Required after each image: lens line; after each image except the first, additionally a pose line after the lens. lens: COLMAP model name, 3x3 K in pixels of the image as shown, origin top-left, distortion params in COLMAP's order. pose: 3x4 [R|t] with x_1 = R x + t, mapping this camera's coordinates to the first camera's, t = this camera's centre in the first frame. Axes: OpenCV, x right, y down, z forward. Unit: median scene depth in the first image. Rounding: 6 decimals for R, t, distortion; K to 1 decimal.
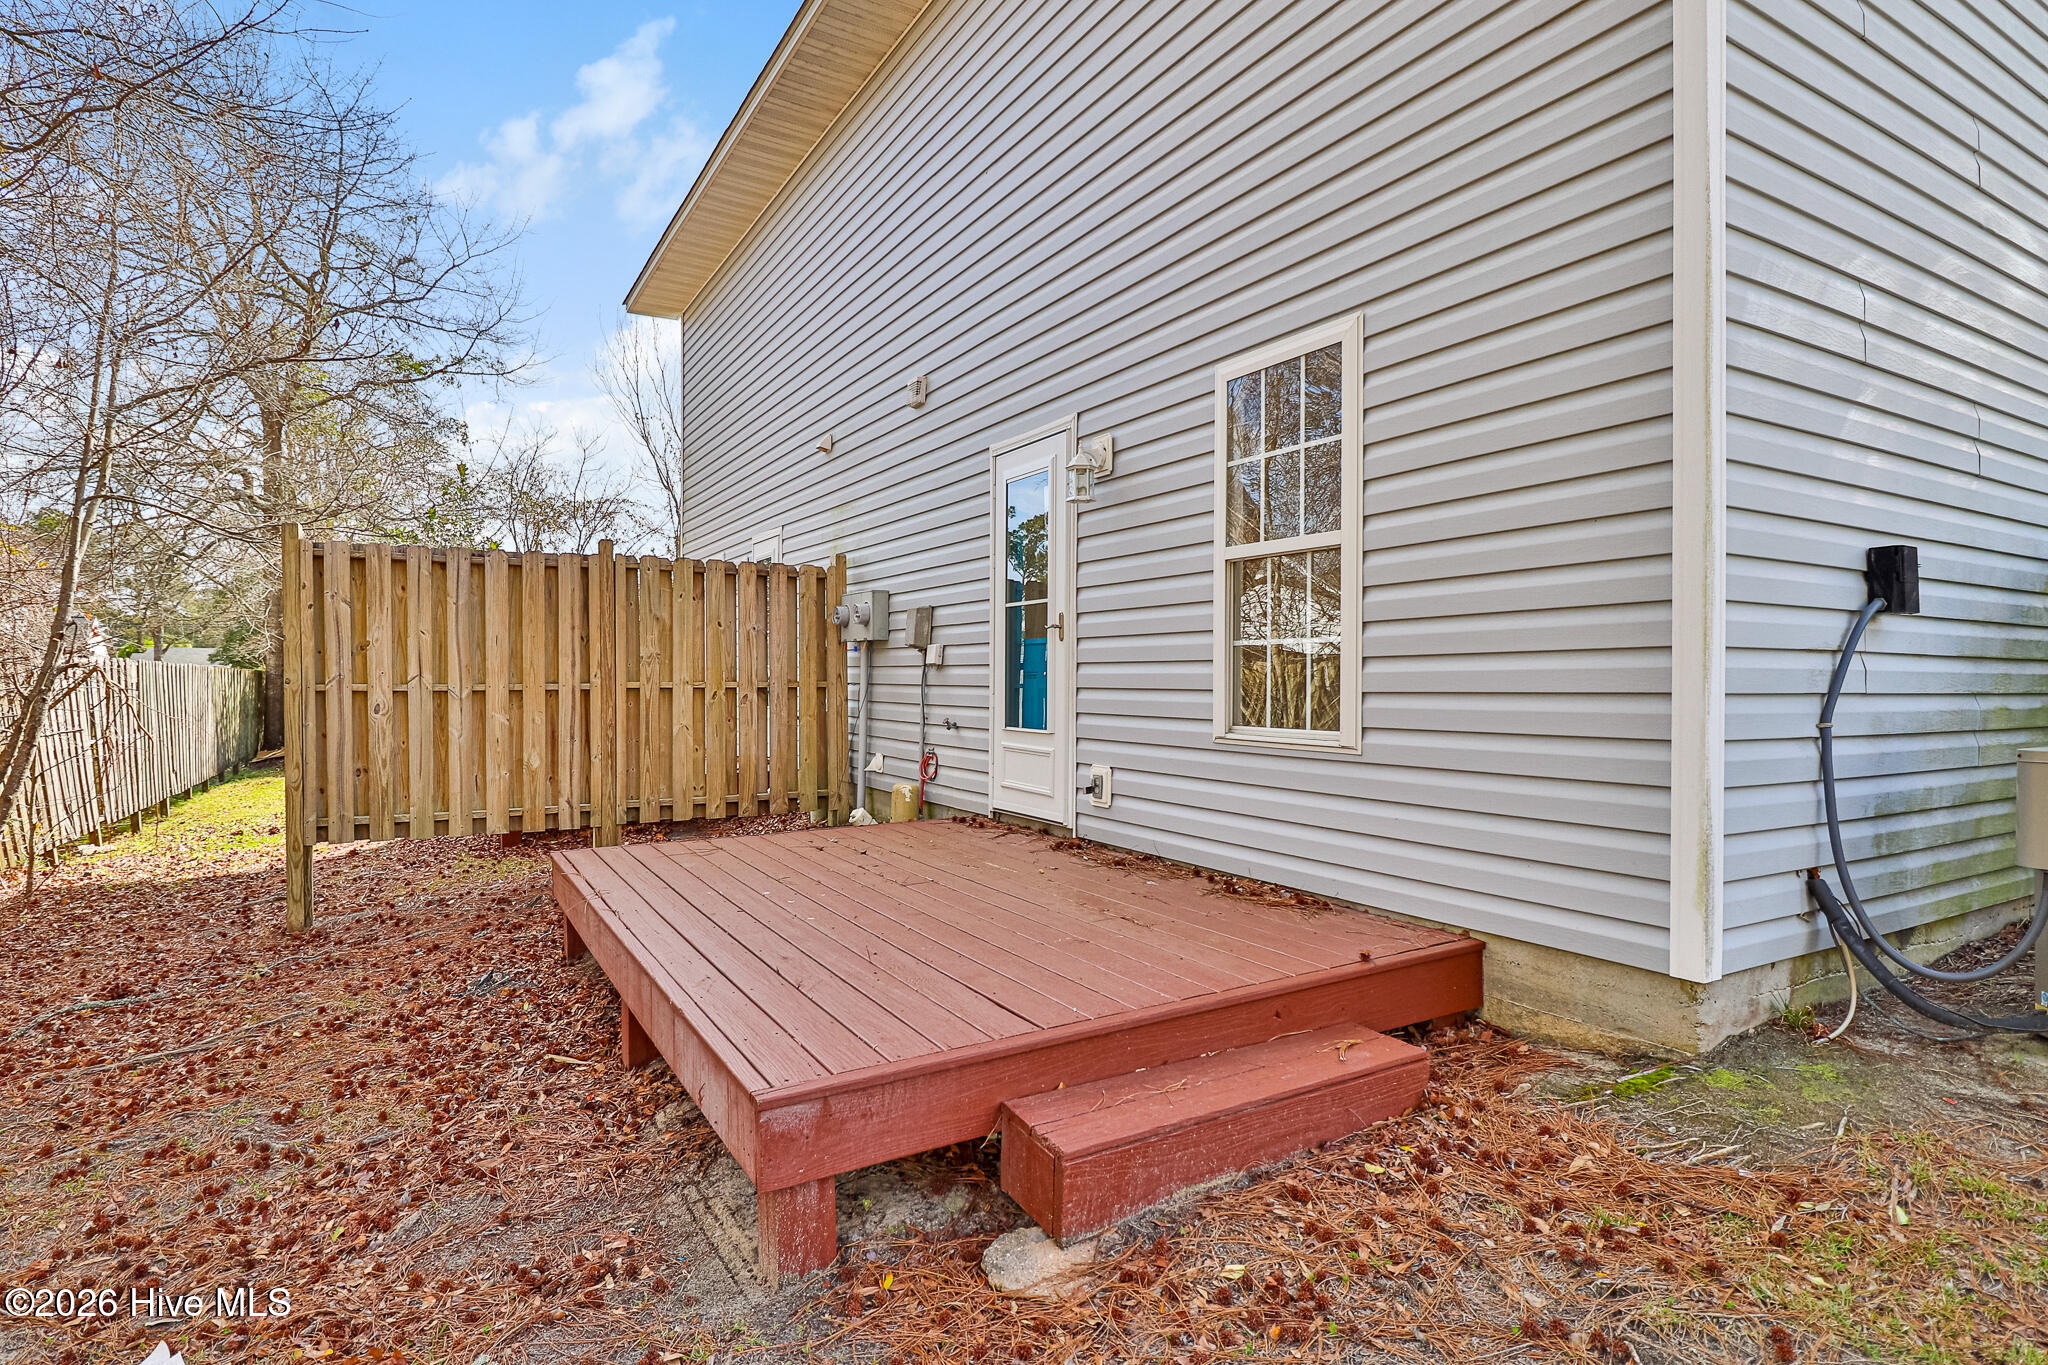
lens RADIAL K [[1148.9, 0, 1060.4], [0, 1148.9, 683.6], [0, 0, 1]] dist [-0.010477, -0.002070]
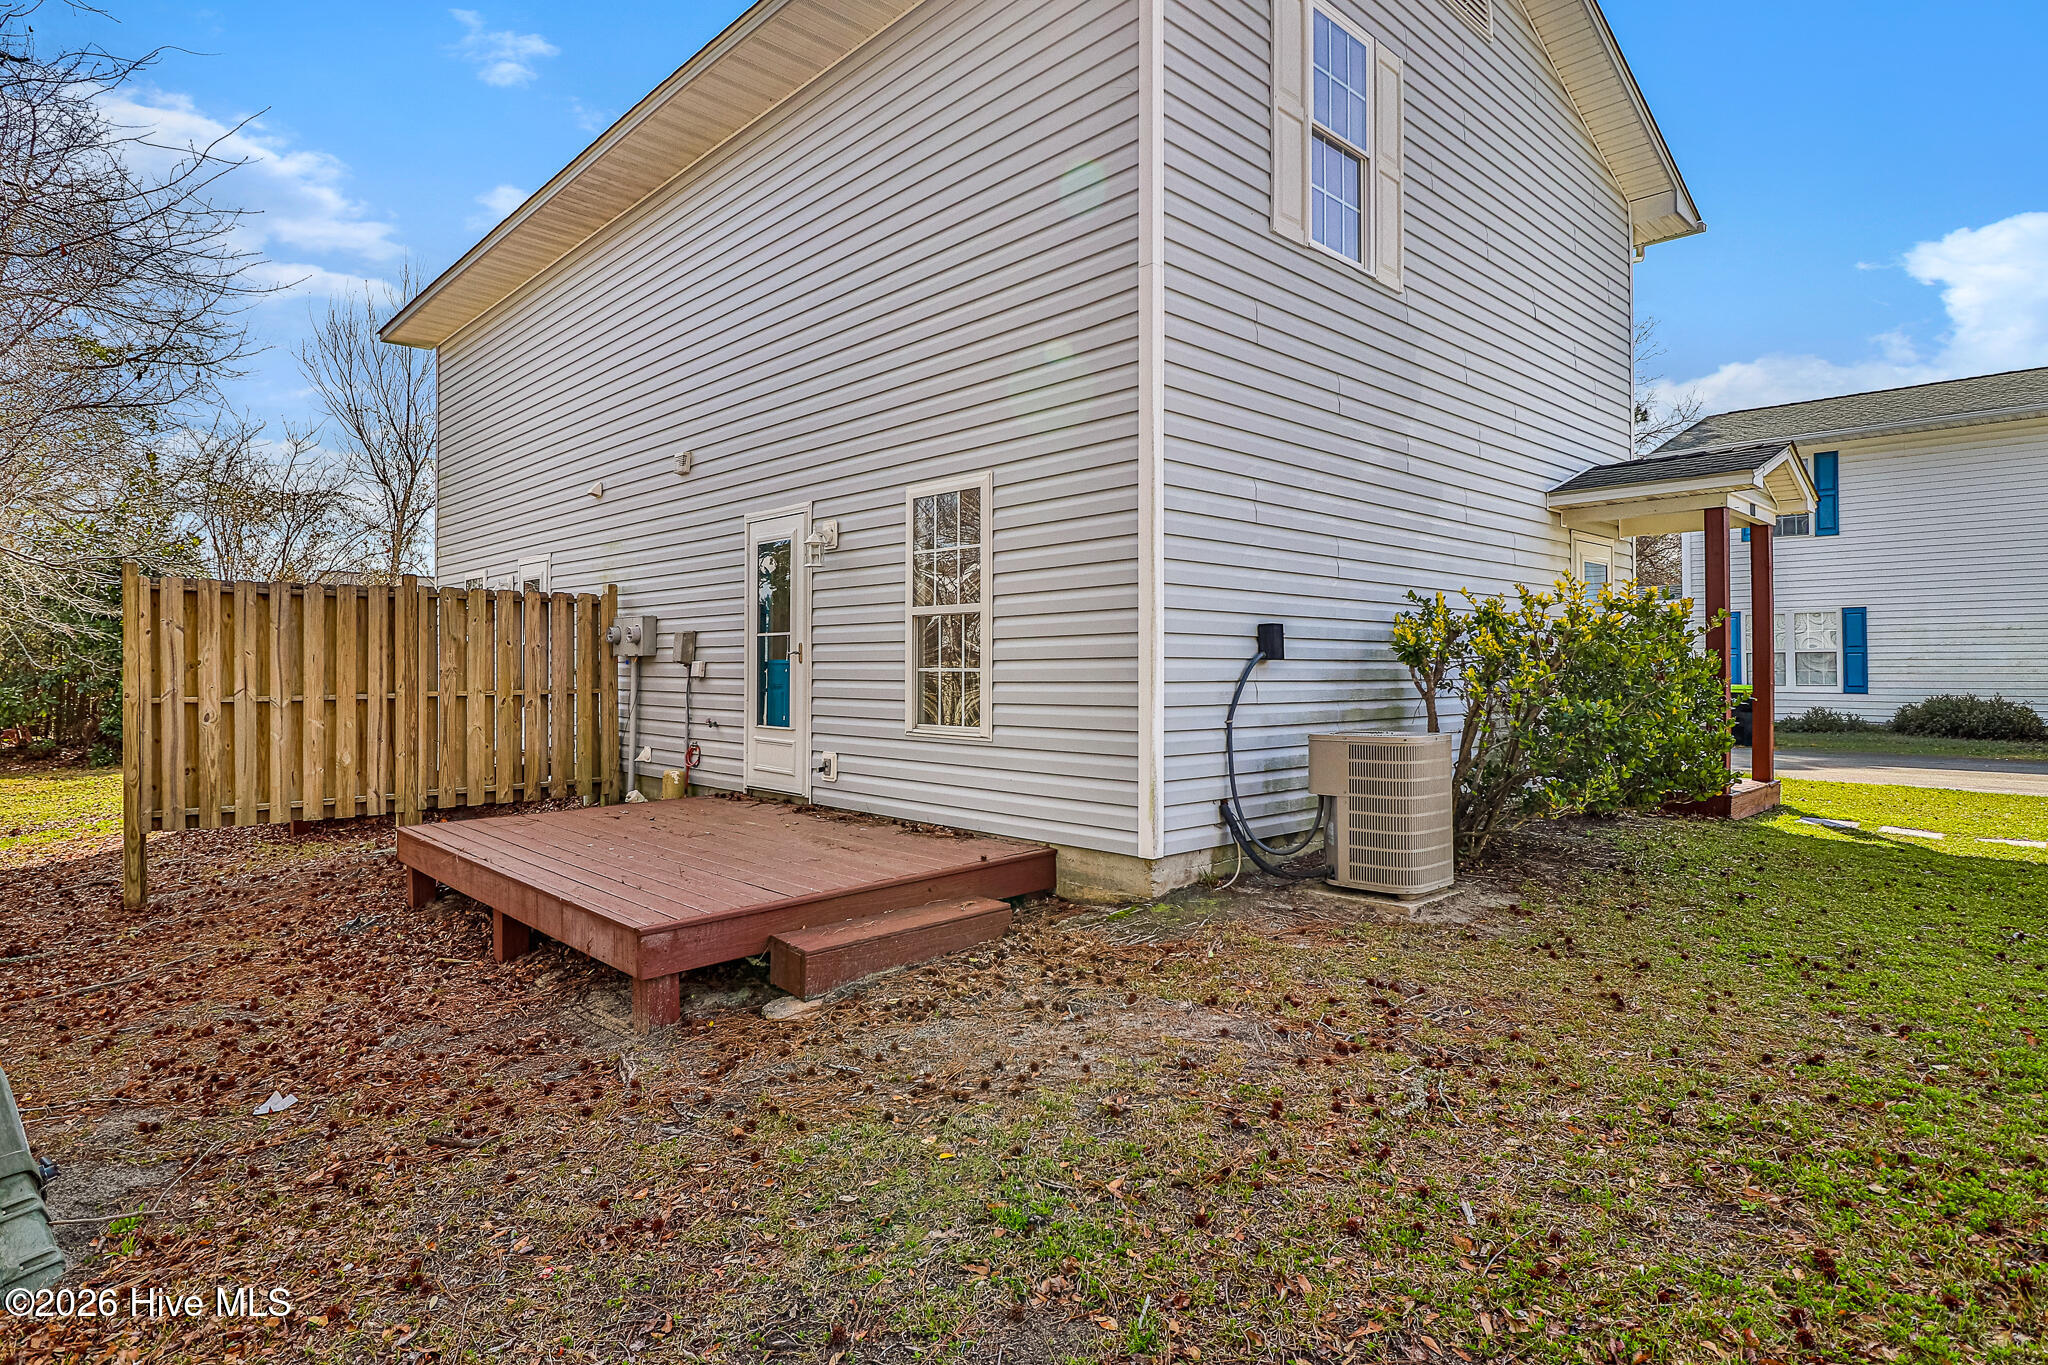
lens RADIAL K [[1094.8, 0, 1087.4], [0, 1094.8, 663.0], [0, 0, 1]] dist [-0.003350, -0.002192]
pose [[0.965891, -0.000076, 0.258948, -0.006049], [0.002675, 0.999950, -0.009682, -0.021213], [-0.258934, 0.010044, 0.965843, -0.331885]]
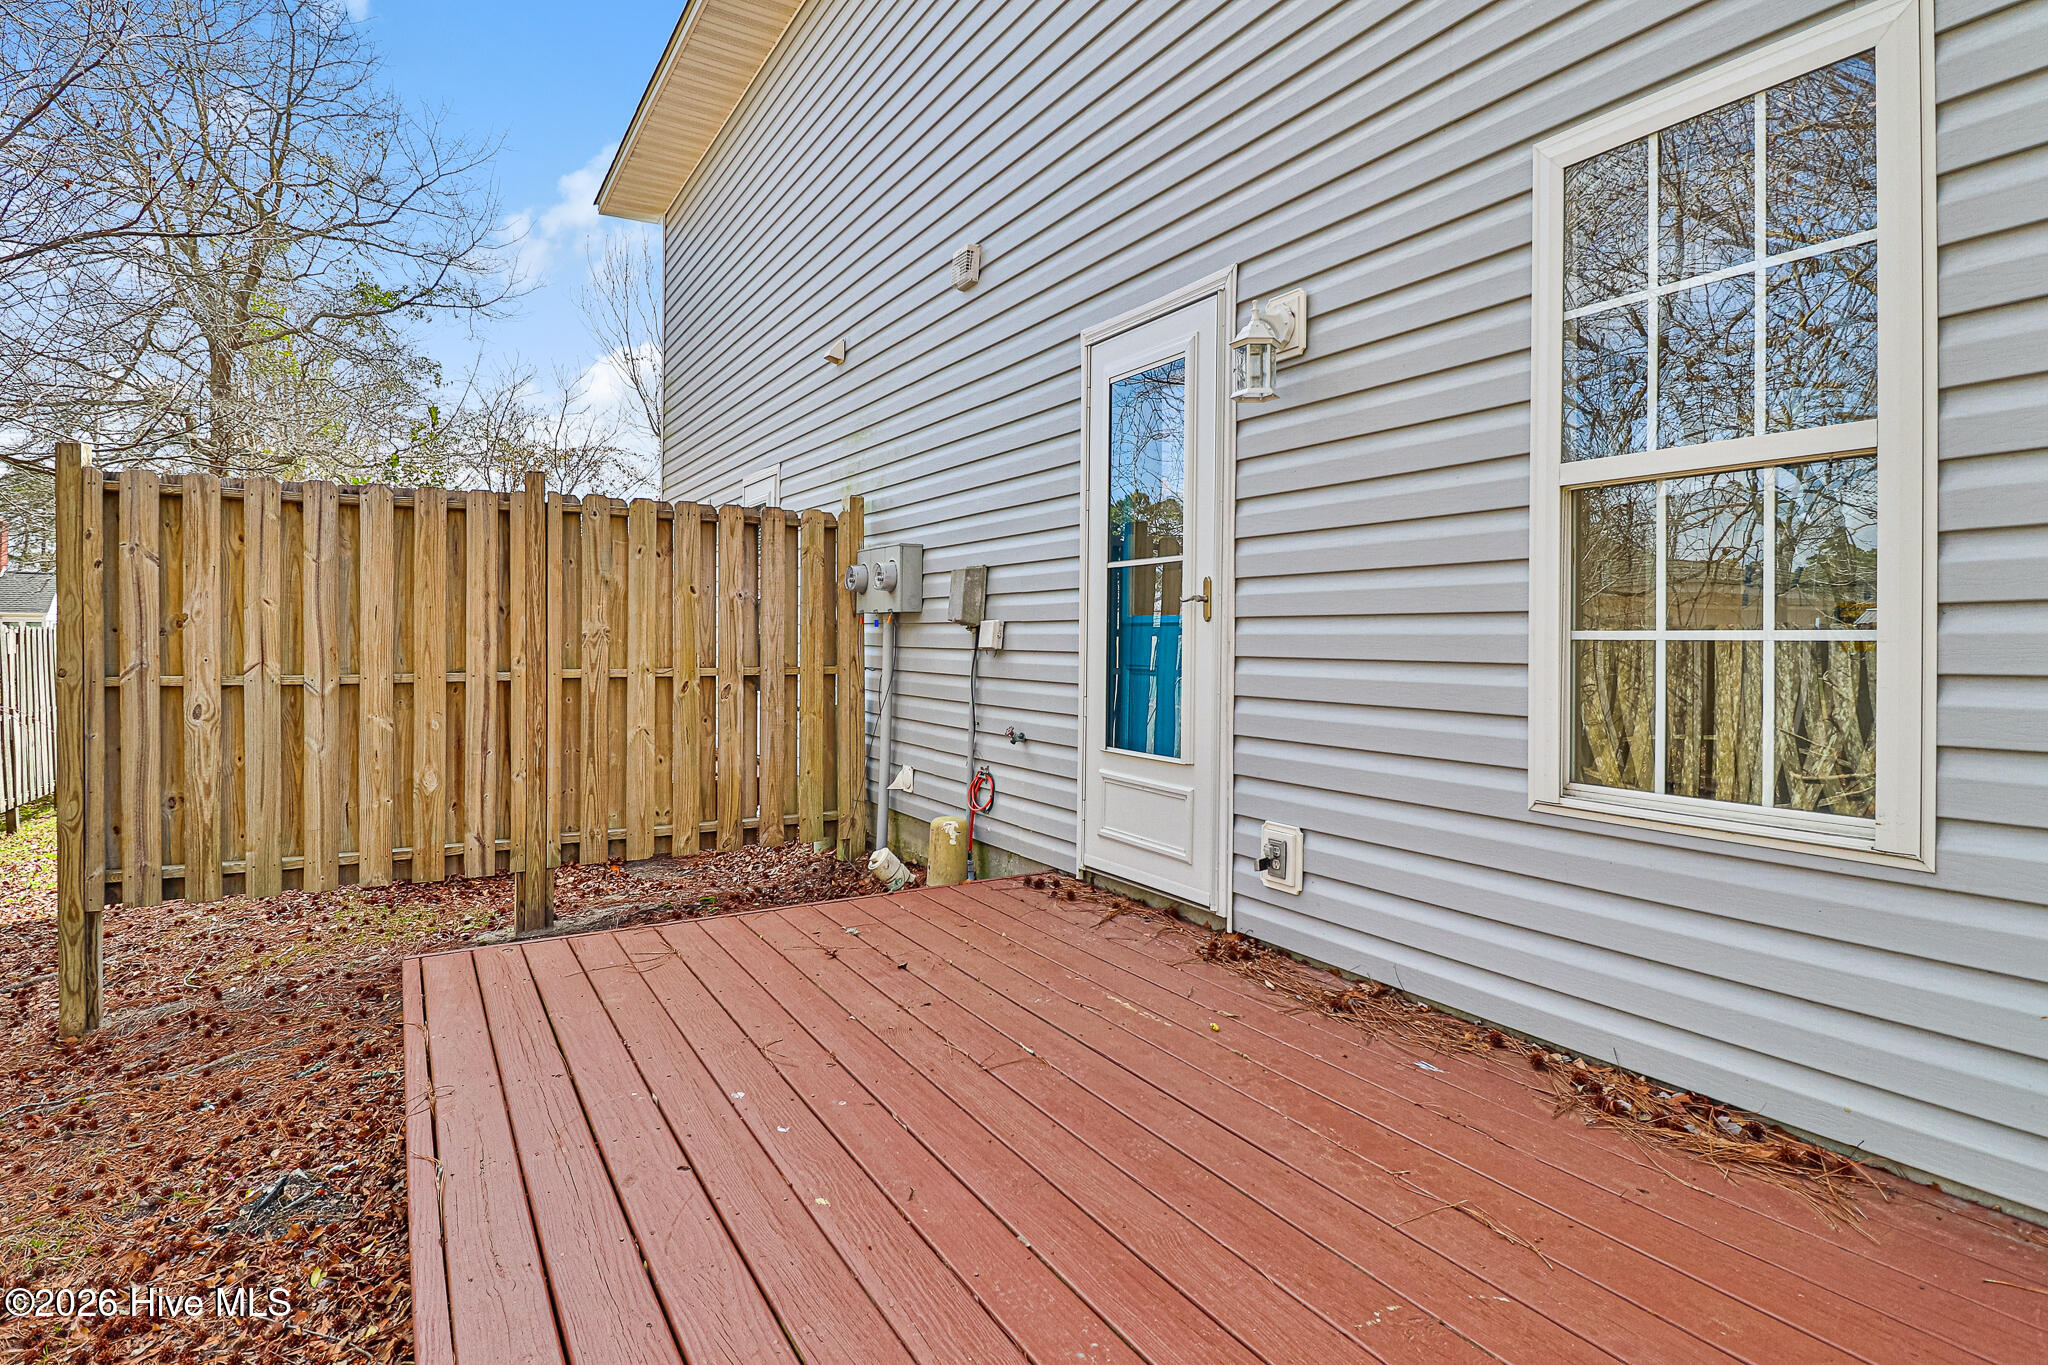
lens RADIAL K [[1196.7, 0, 1026.2], [0, 1196.7, 630.8], [0, 0, 1]] dist [-0.000268, -0.029616]
pose [[0.999302, 0.004875, -0.037035, -0.067416], [-0.005335, 0.999910, -0.012338, -0.020688], [0.036972, 0.012527, 0.999238, 0.294975]]
